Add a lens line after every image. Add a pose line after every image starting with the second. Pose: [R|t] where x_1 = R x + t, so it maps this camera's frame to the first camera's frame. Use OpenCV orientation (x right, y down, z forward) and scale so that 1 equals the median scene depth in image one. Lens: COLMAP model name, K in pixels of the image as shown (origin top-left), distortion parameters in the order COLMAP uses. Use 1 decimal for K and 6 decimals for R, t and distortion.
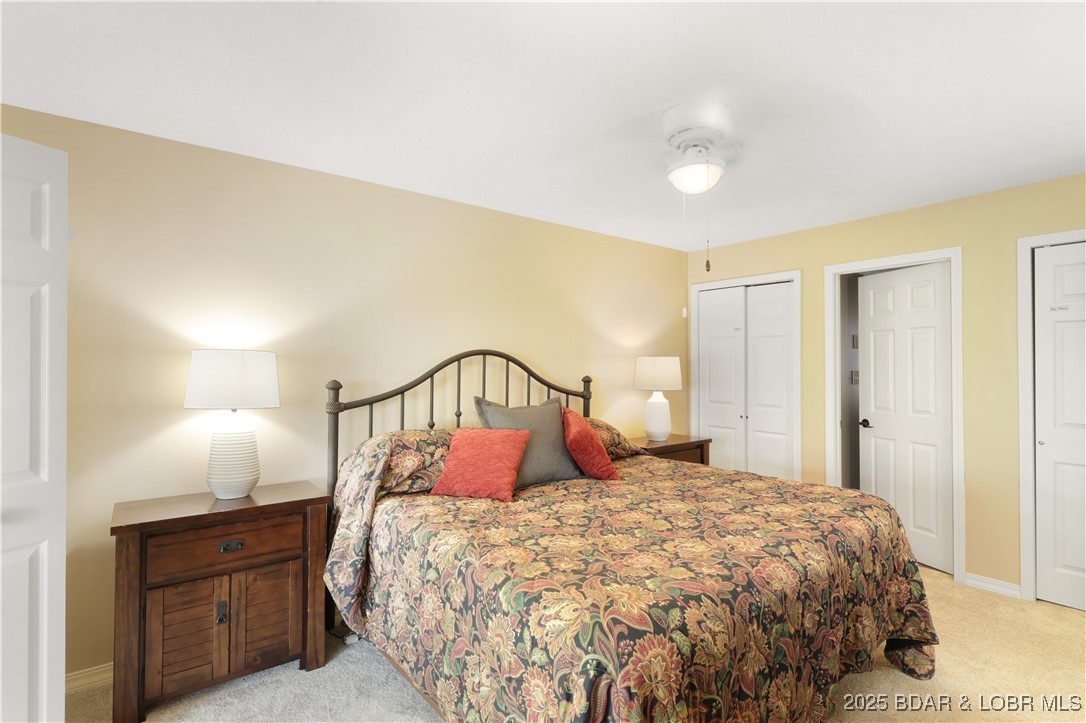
lens RADIAL K [[532.9, 0, 543.0], [0, 532.9, 361.5], [0, 0, 1]] dist [-0.002848, 0.000117]
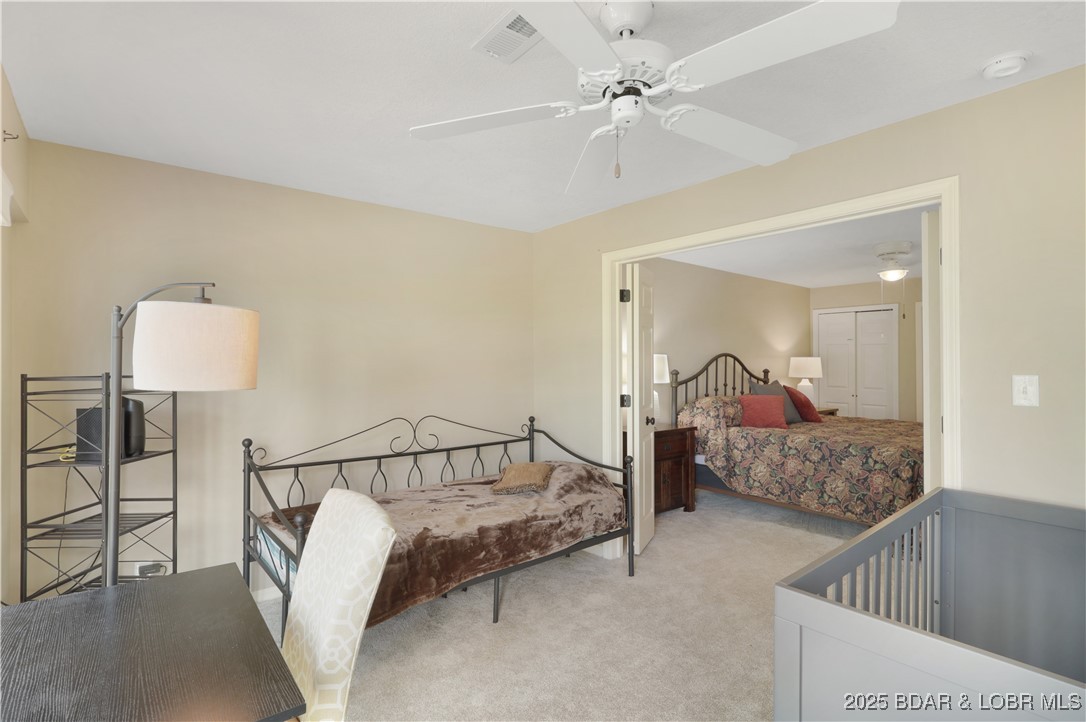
lens RADIAL K [[514.1, 0, 543.0], [0, 514.1, 361.0], [0, 0, 1]] dist [0.016579, 0.000013]
pose [[0.999997, 0.002068, -0.001265, -1.082700], [-0.002064, 0.999993, 0.003091, -0.001088], [0.001272, -0.003089, 0.999994, -1.050416]]
